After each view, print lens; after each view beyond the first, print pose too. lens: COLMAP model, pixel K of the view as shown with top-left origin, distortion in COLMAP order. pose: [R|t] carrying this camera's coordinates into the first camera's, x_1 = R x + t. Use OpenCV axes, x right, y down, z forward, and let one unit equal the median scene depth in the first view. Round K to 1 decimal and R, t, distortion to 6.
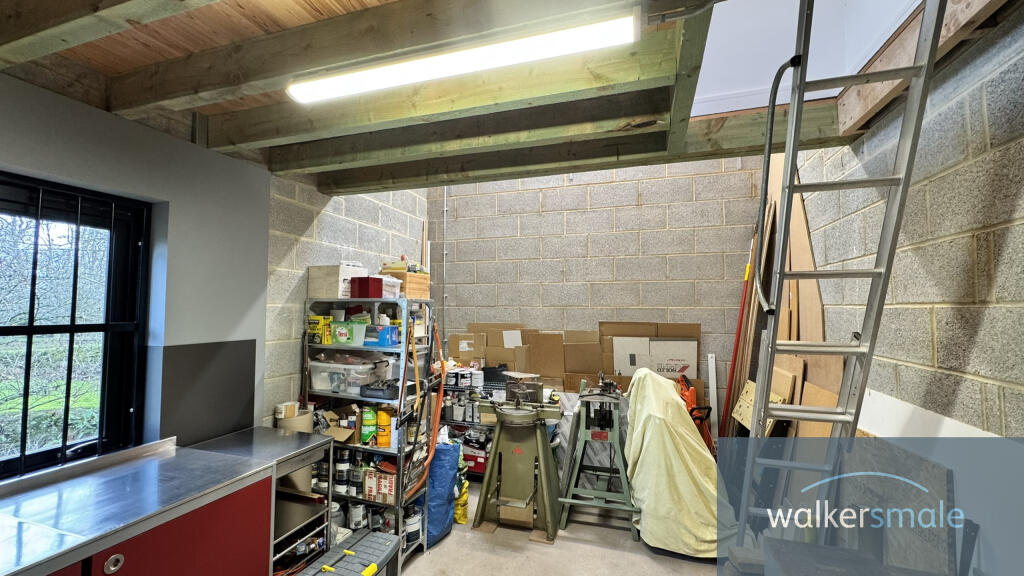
lens RADIAL K [[412.2, 0, 514.2], [0, 412.2, 289.3], [0, 0, 1]] dist [0.003209, 0.000506]
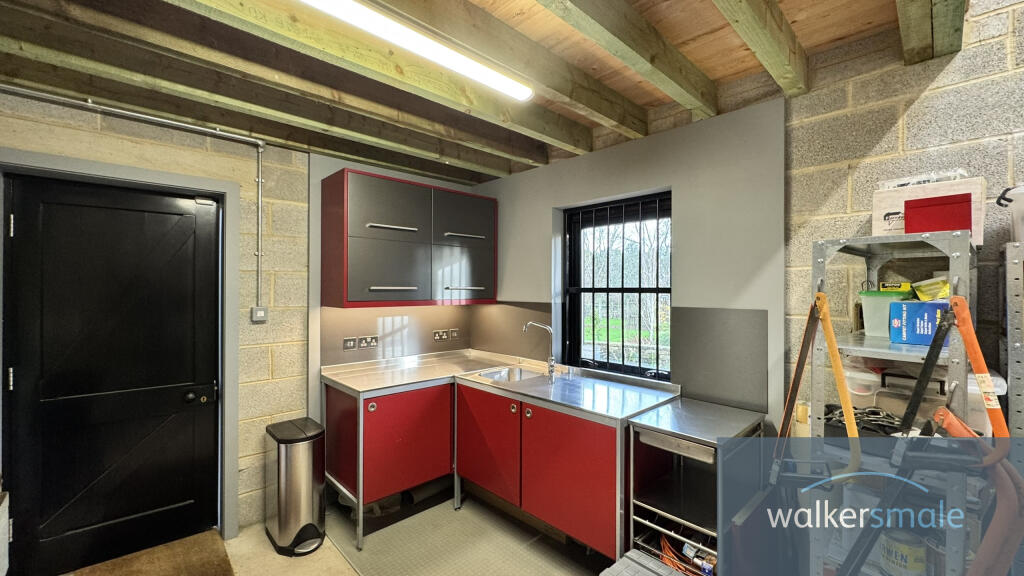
lens RADIAL K [[412.2, 0, 515.3], [0, 412.2, 287.4], [0, 0, 1]] dist [0.003209, 0.000506]
pose [[-0.471342, -0.005720, -0.881932, 0.381410], [0.038453, 0.998895, -0.027029, 0.086784], [0.881112, -0.046653, -0.470601, 1.040990]]
